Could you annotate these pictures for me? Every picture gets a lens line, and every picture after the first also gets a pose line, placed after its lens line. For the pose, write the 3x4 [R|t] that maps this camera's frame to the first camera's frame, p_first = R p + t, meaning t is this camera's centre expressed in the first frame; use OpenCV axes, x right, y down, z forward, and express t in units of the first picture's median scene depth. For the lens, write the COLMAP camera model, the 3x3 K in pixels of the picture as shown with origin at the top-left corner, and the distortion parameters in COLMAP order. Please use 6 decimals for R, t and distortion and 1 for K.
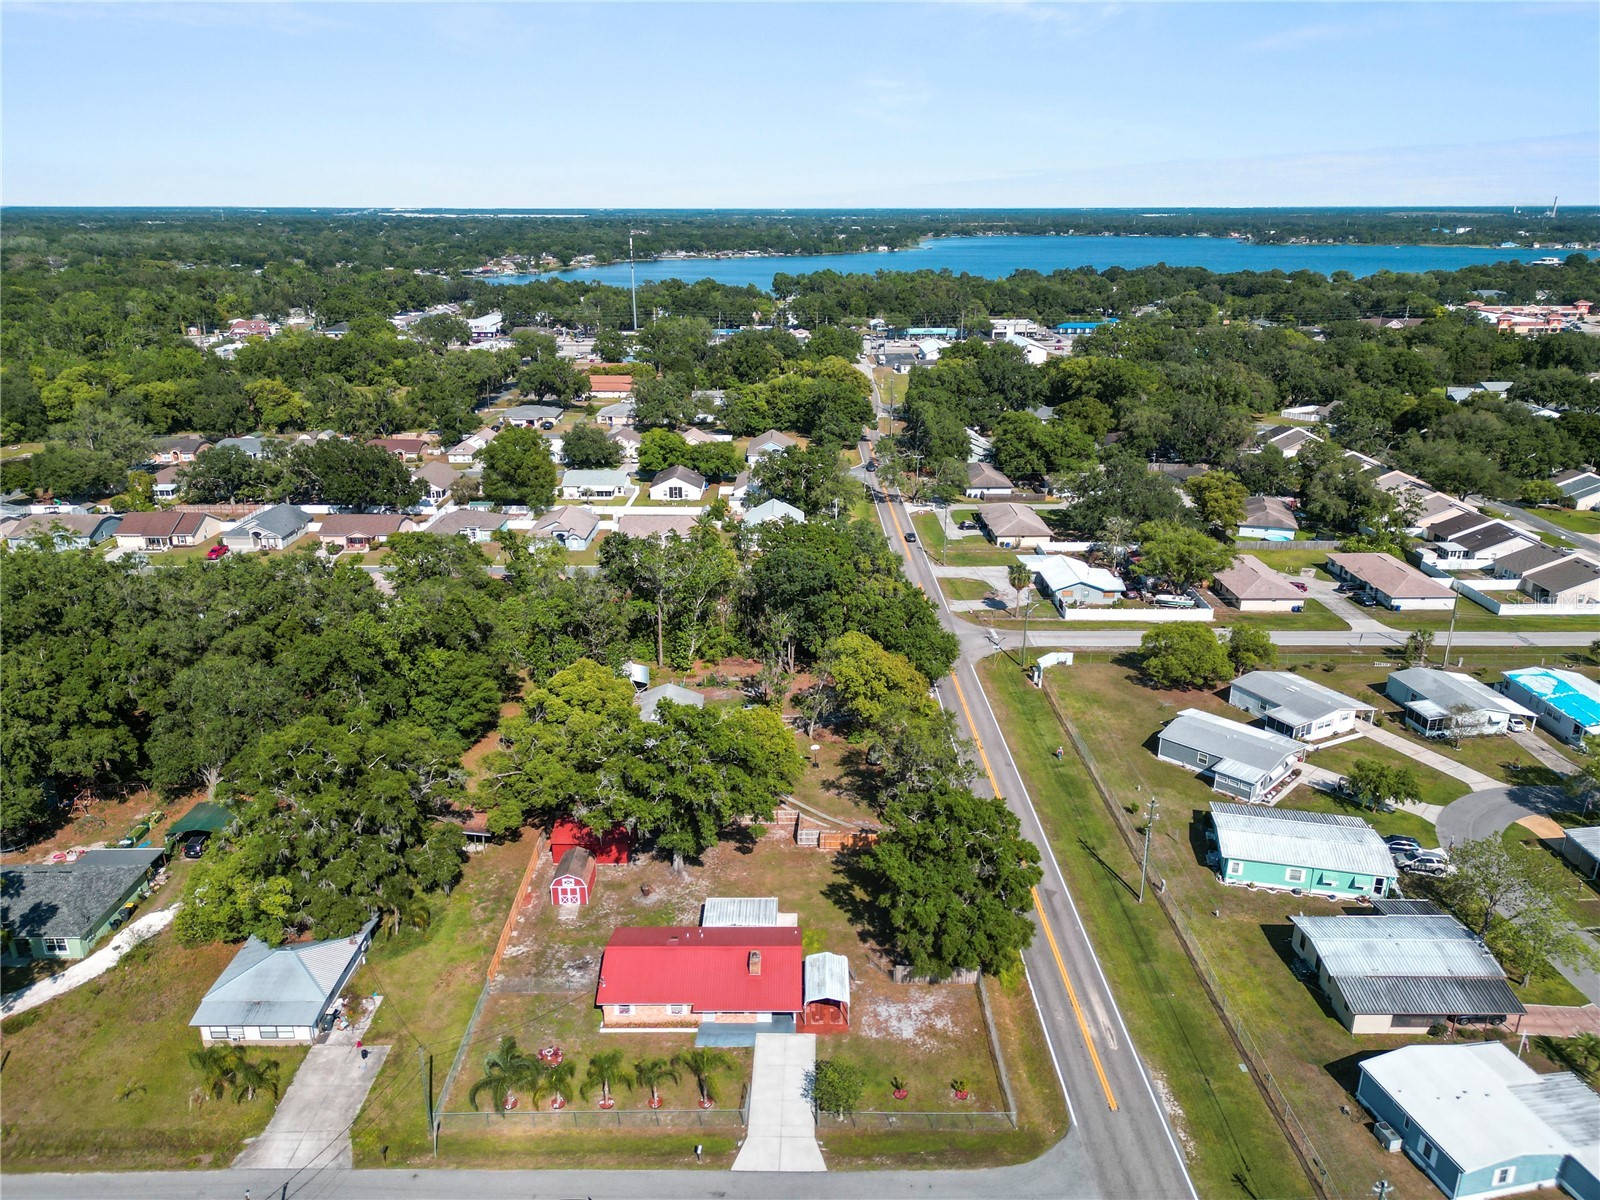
lens RADIAL K [[1116.3, 0, 800.0], [0, 1116.3, 600.0], [0, 0, 1]] dist [0.054671, -0.047469]
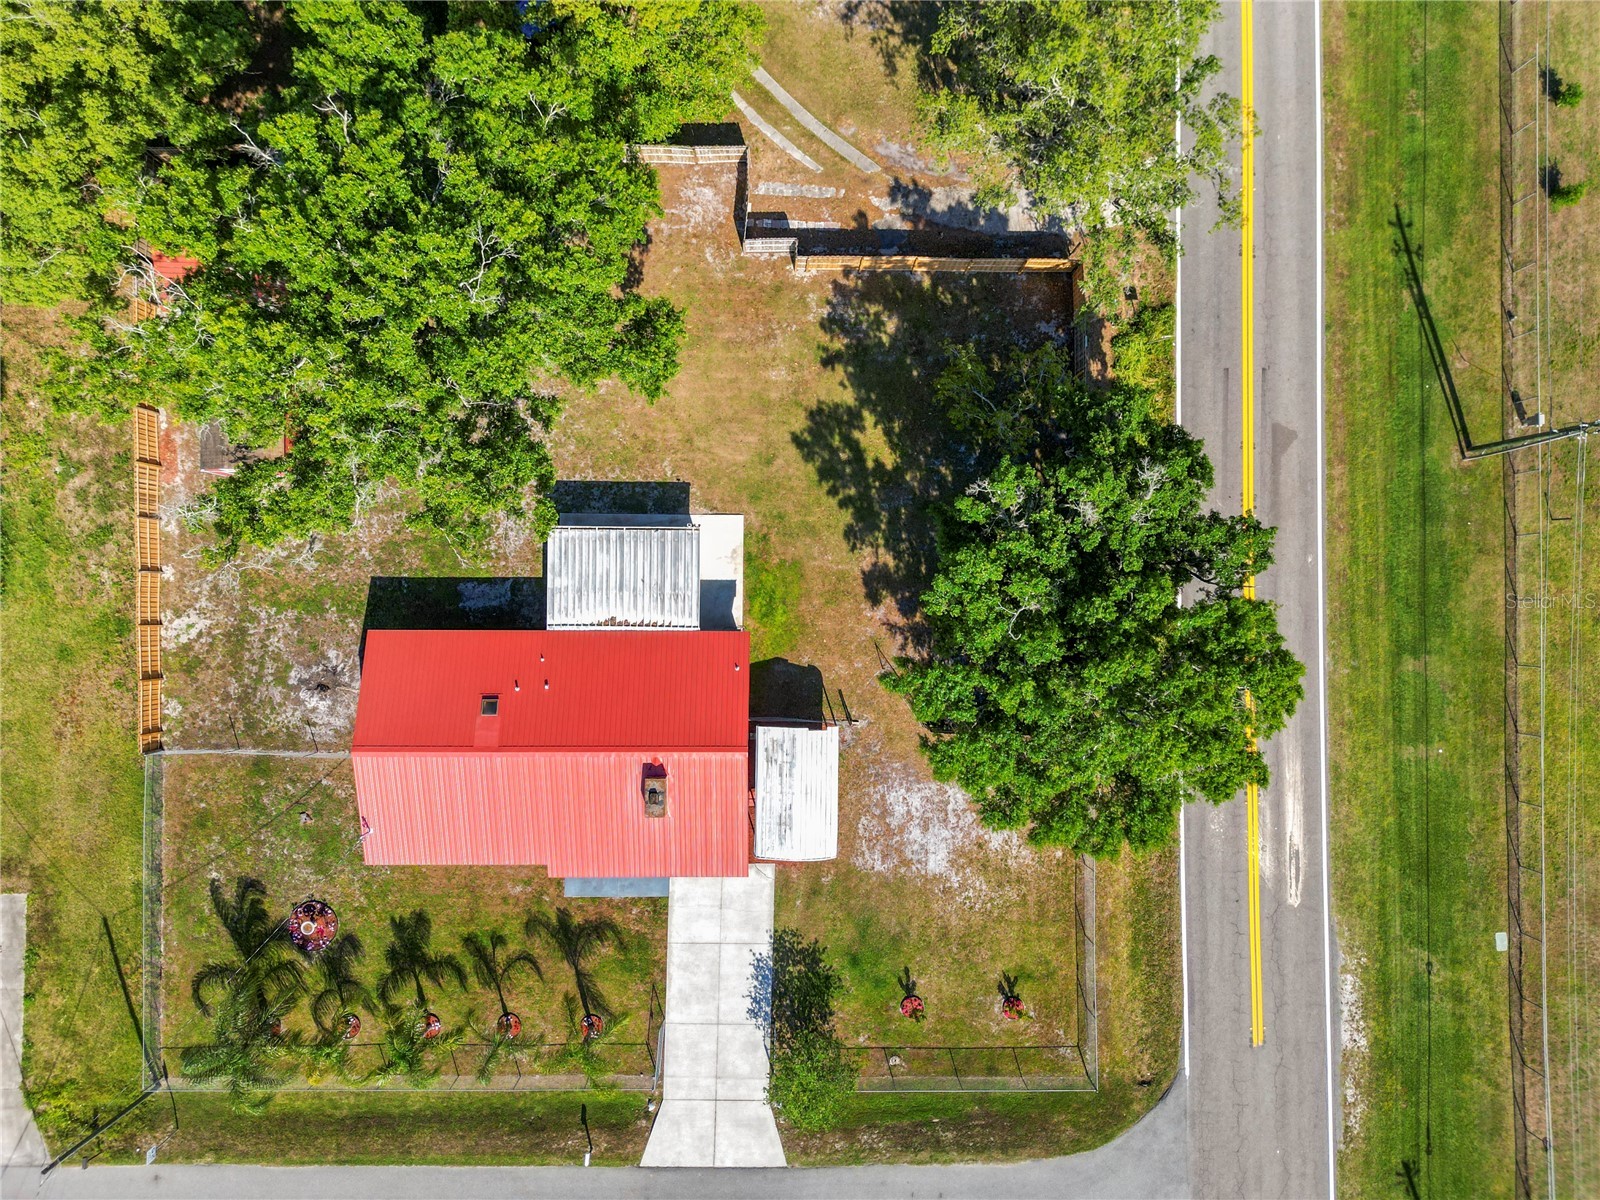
lens RADIAL K [[1116.3, 0, 800.0], [0, 1116.3, 600.0], [0, 0, 1]] dist [0.054671, -0.047469]
pose [[0.999986, 0.002705, 0.004586, 0.023442], [-0.005236, 0.342772, 0.939404, -0.186888], [0.000969, -0.939415, 0.342781, 0.916539]]
